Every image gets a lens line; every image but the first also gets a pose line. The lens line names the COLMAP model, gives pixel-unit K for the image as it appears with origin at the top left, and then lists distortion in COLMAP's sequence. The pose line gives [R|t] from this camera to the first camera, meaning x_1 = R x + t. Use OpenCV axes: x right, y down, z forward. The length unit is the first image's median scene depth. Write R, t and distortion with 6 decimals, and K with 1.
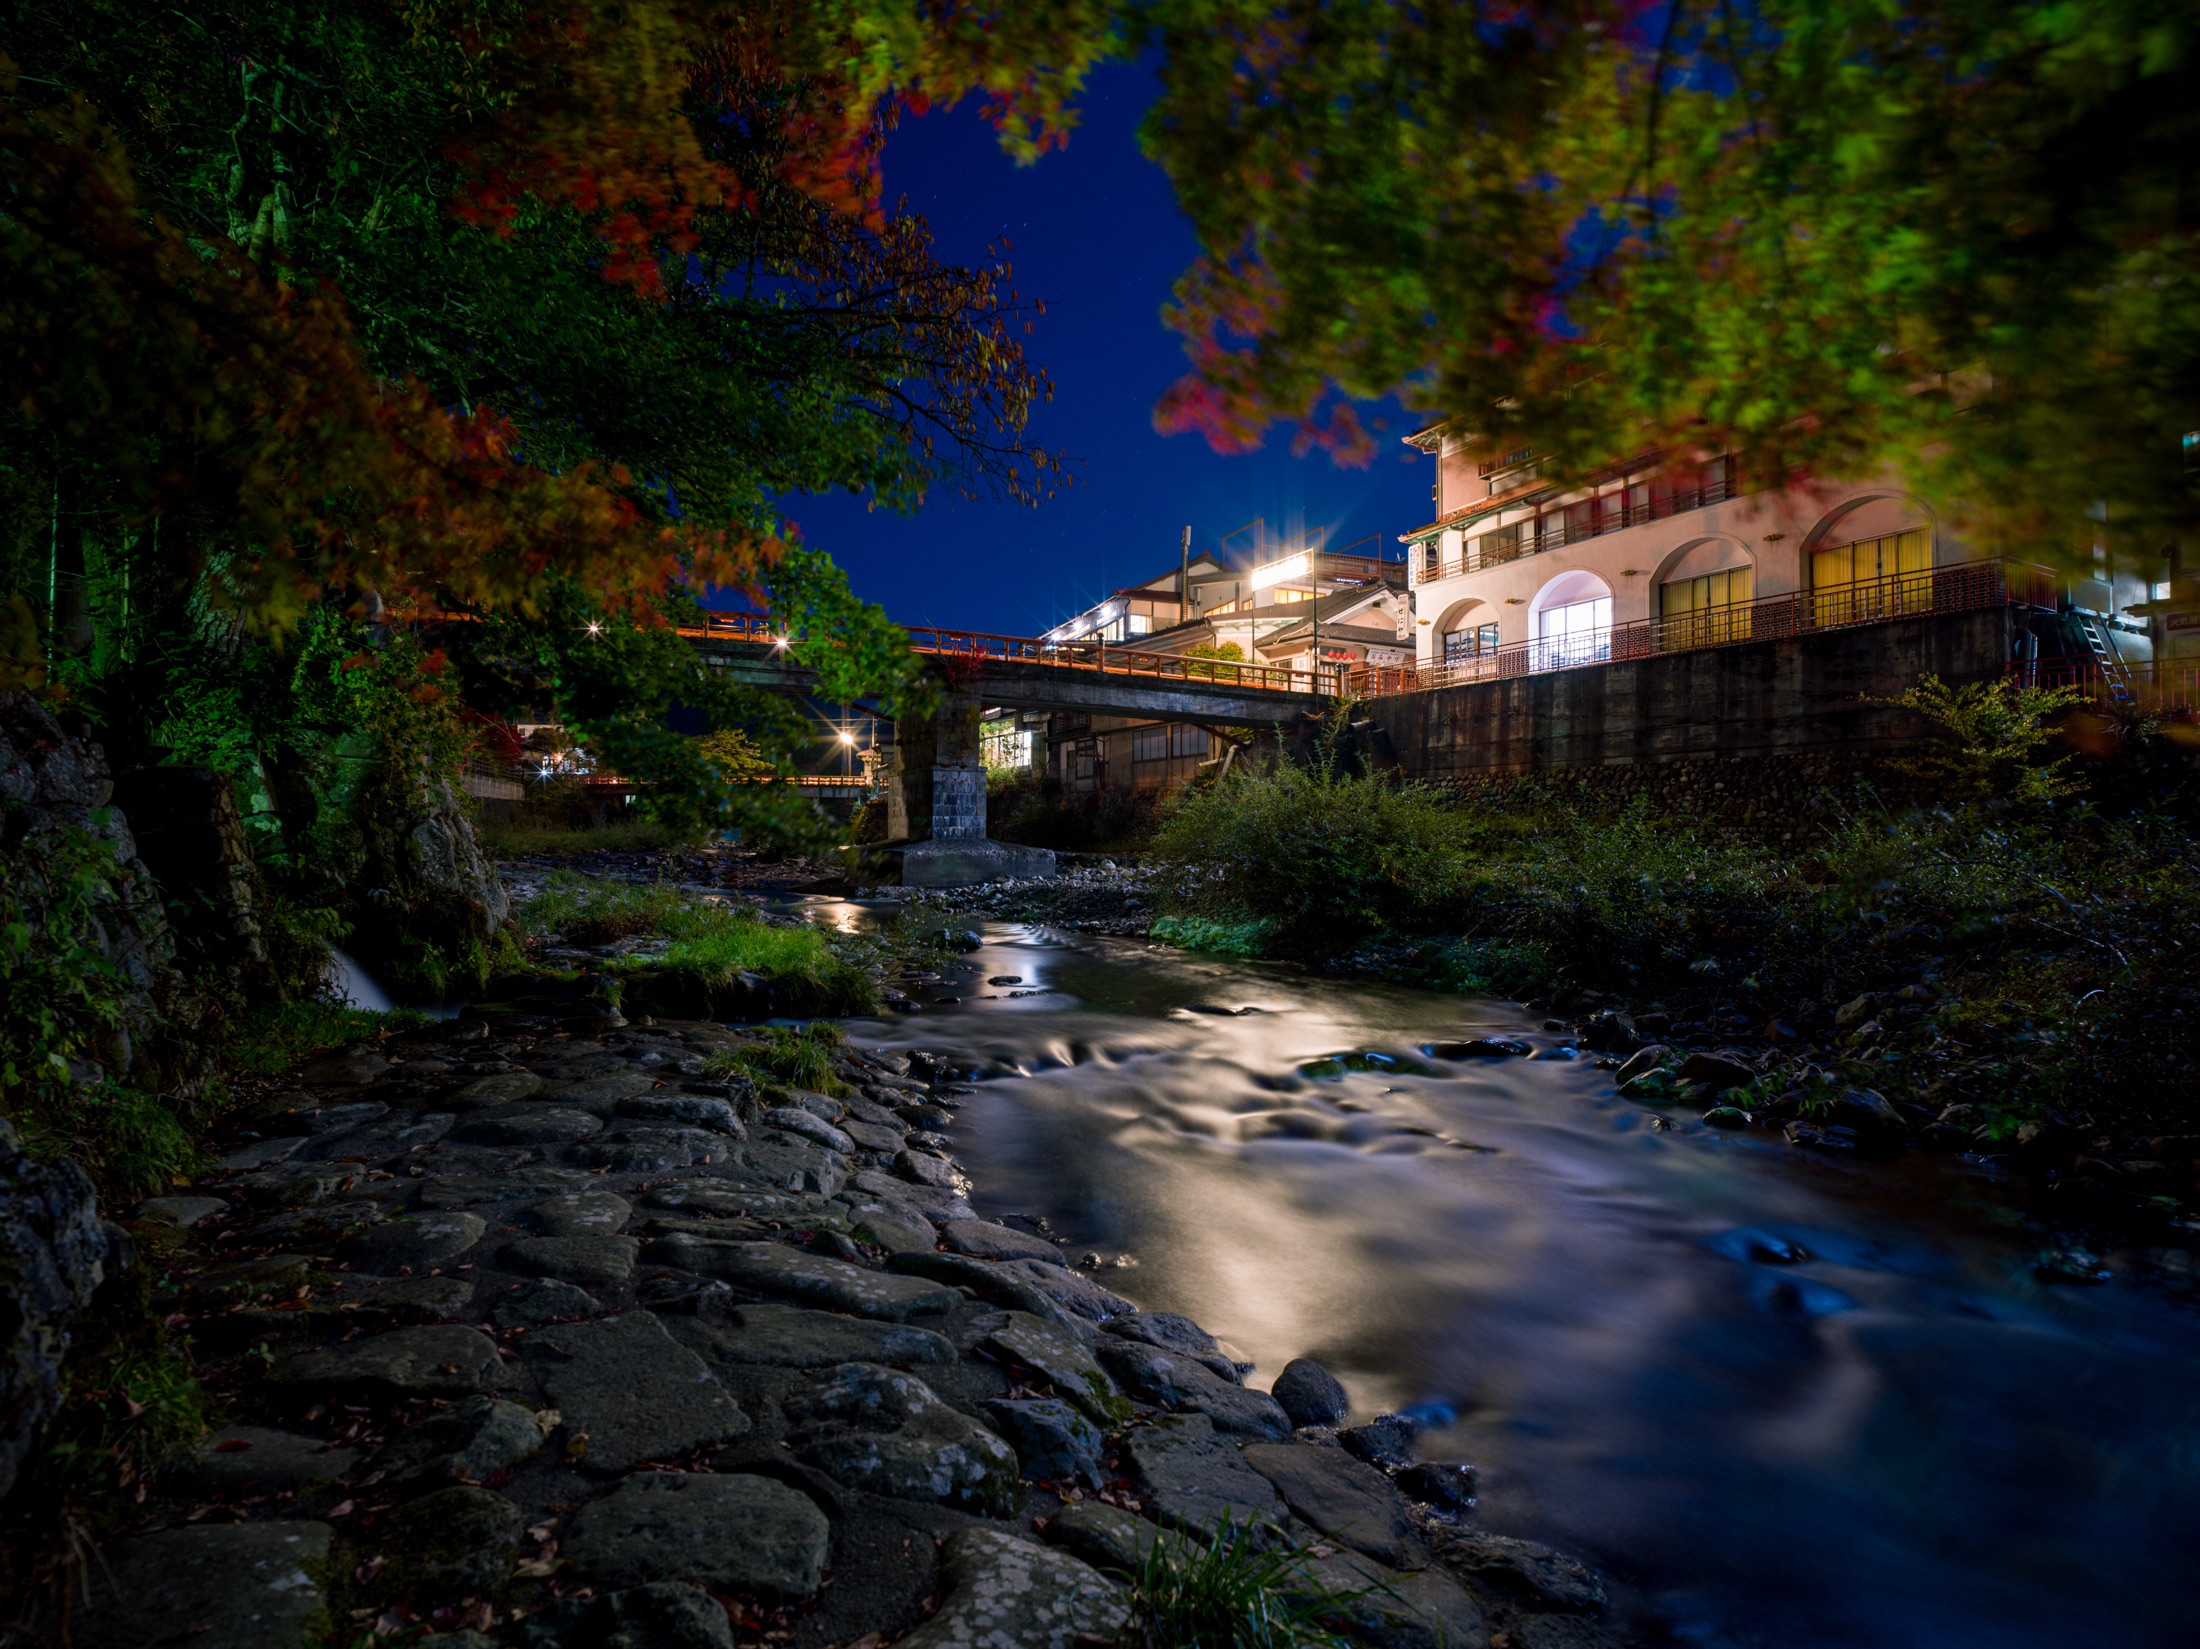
lens RADIAL K [[1091.6, 0, 1101.0], [0, 1091.6, 826.1], [0, 0, 1]] dist [-0.009609, -0.000658]
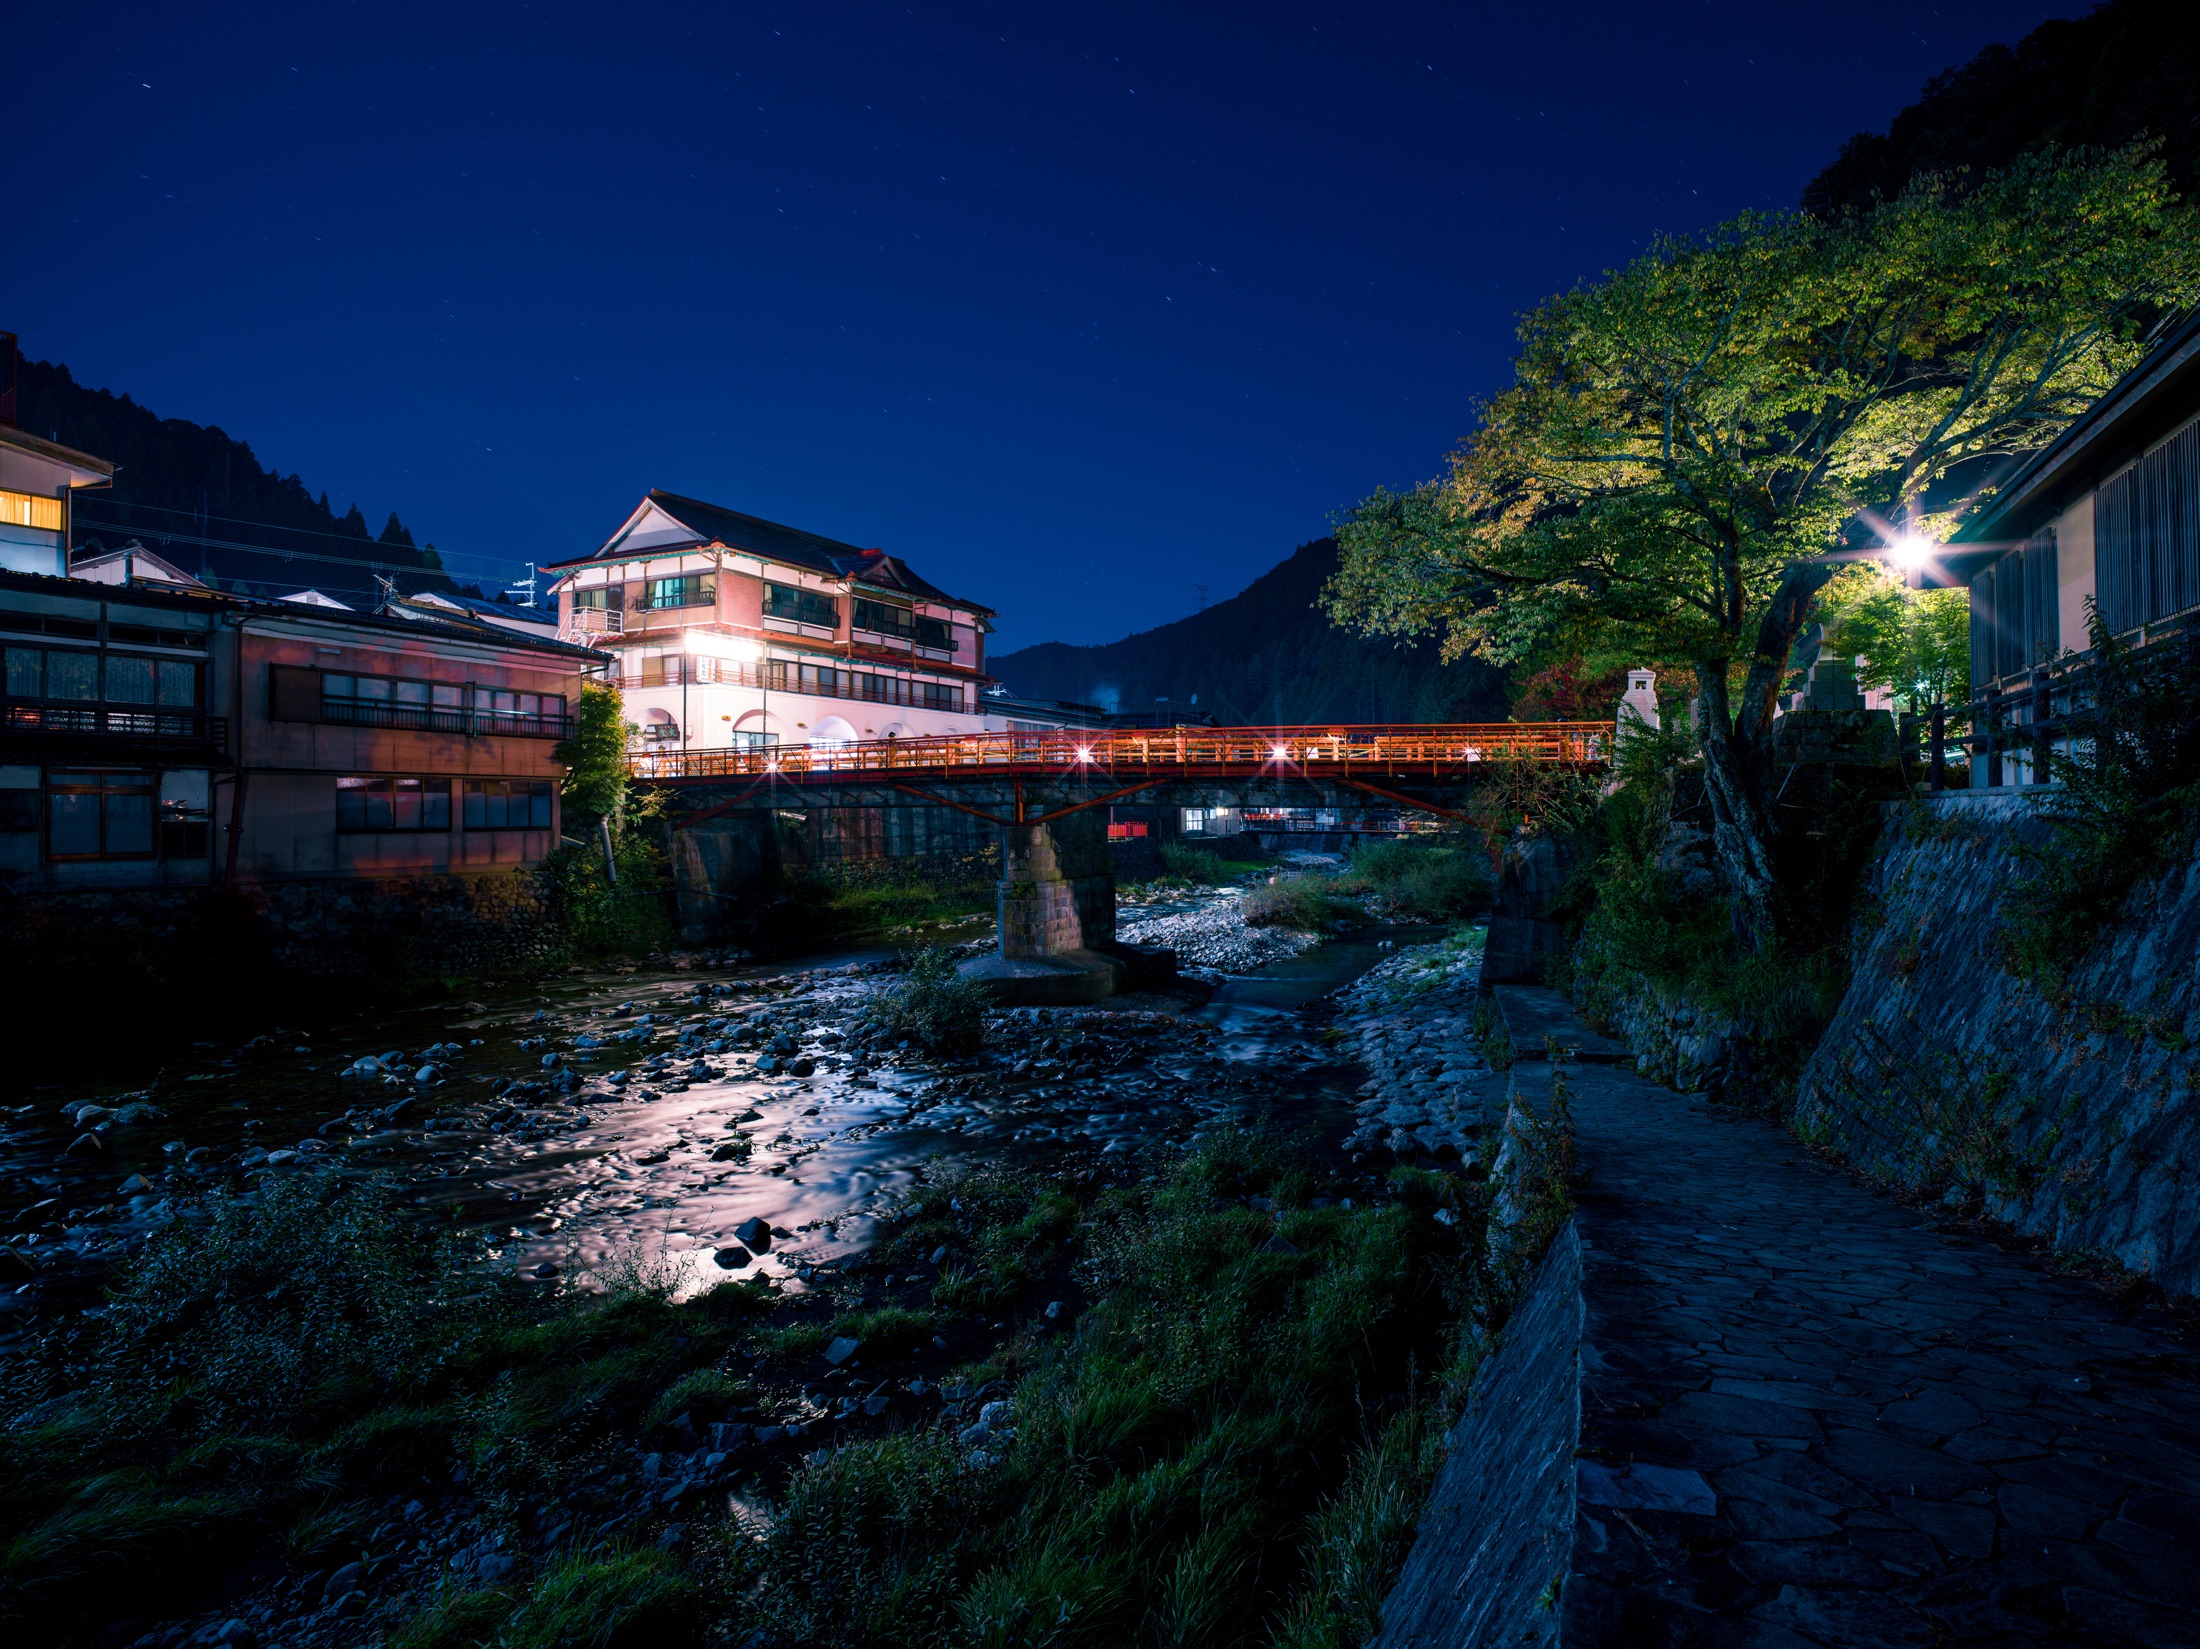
lens RADIAL K [[1091.6, 0, 1112.8], [0, 1091.6, 807.3], [0, 0, 1]] dist [-0.009609, -0.000658]
pose [[-0.565466, 0.010998, 0.824698, -0.936141], [0.005338, 0.999939, -0.009675, -0.097018], [-0.824754, -0.001069, -0.565490, 1.479391]]
